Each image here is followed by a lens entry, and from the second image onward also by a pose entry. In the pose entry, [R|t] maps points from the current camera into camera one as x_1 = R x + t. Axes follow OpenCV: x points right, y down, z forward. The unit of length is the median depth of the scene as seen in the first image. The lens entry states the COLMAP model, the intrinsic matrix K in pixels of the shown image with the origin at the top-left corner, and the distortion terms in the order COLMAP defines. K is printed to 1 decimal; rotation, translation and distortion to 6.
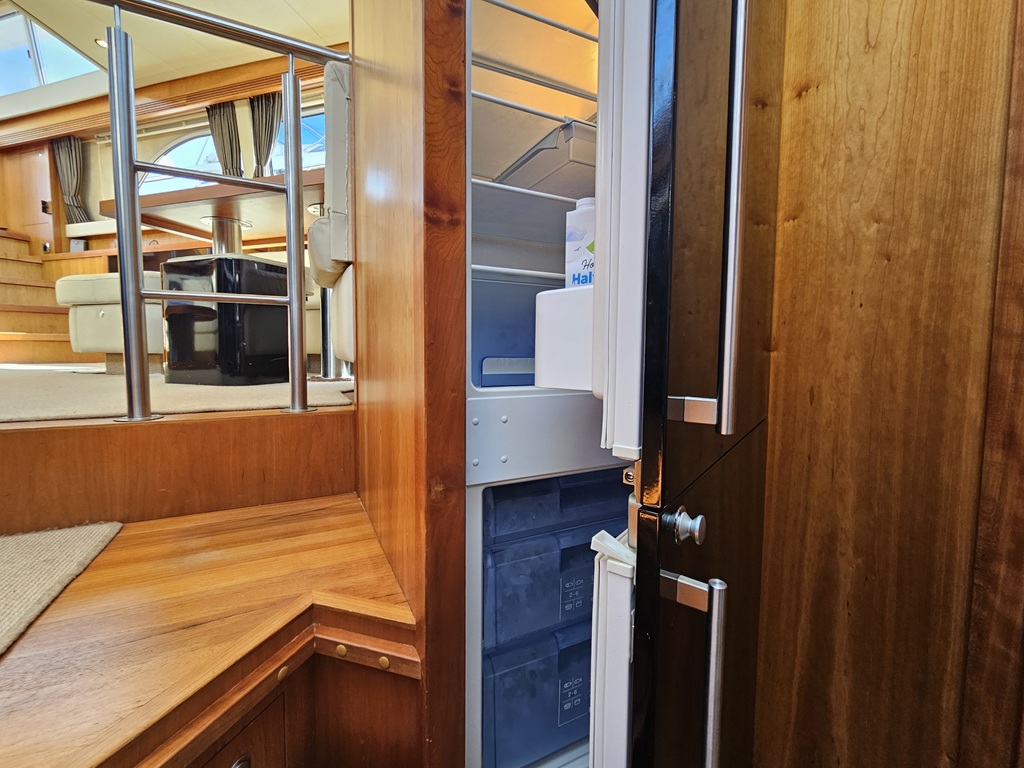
lens RADIAL K [[423.6, 0, 520.1], [0, 423.6, 366.9], [0, 0, 1]] dist [0.001888, 0.000058]
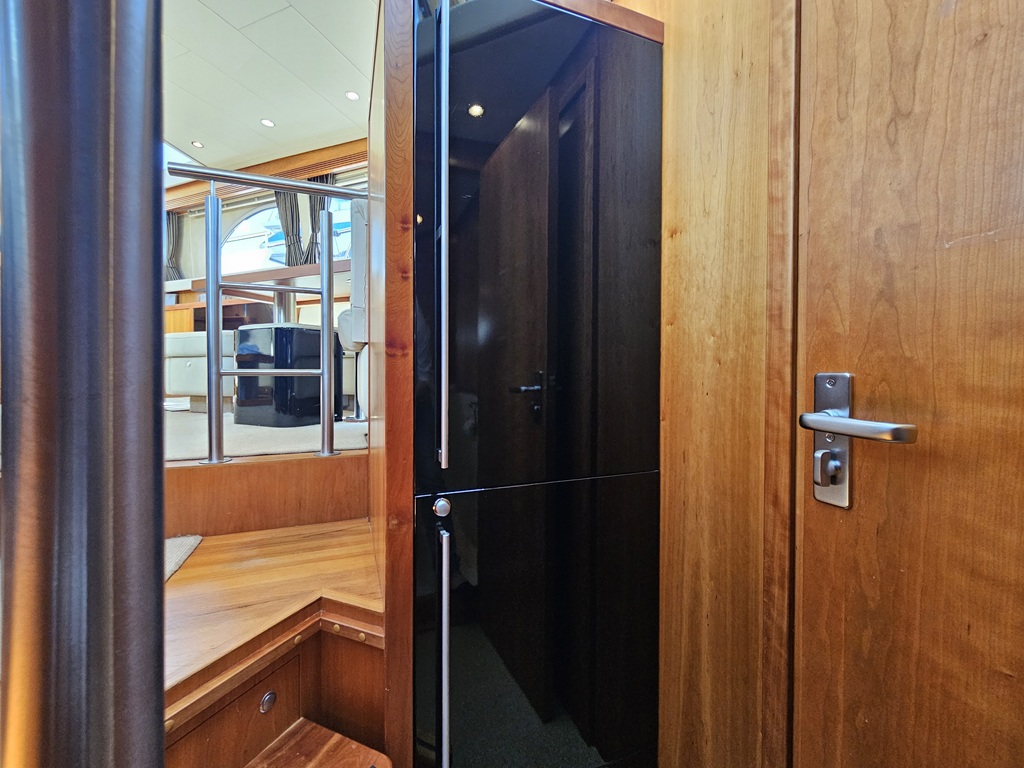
lens RADIAL K [[423.6, 0, 530.2], [0, 423.6, 364.6], [0, 0, 1]] dist [0.001888, 0.000058]
pose [[0.996038, -0.003324, -0.088863, 0.336443], [-0.001008, 0.998815, -0.048660, -0.164267], [0.088919, 0.048557, 0.994855, -0.406668]]
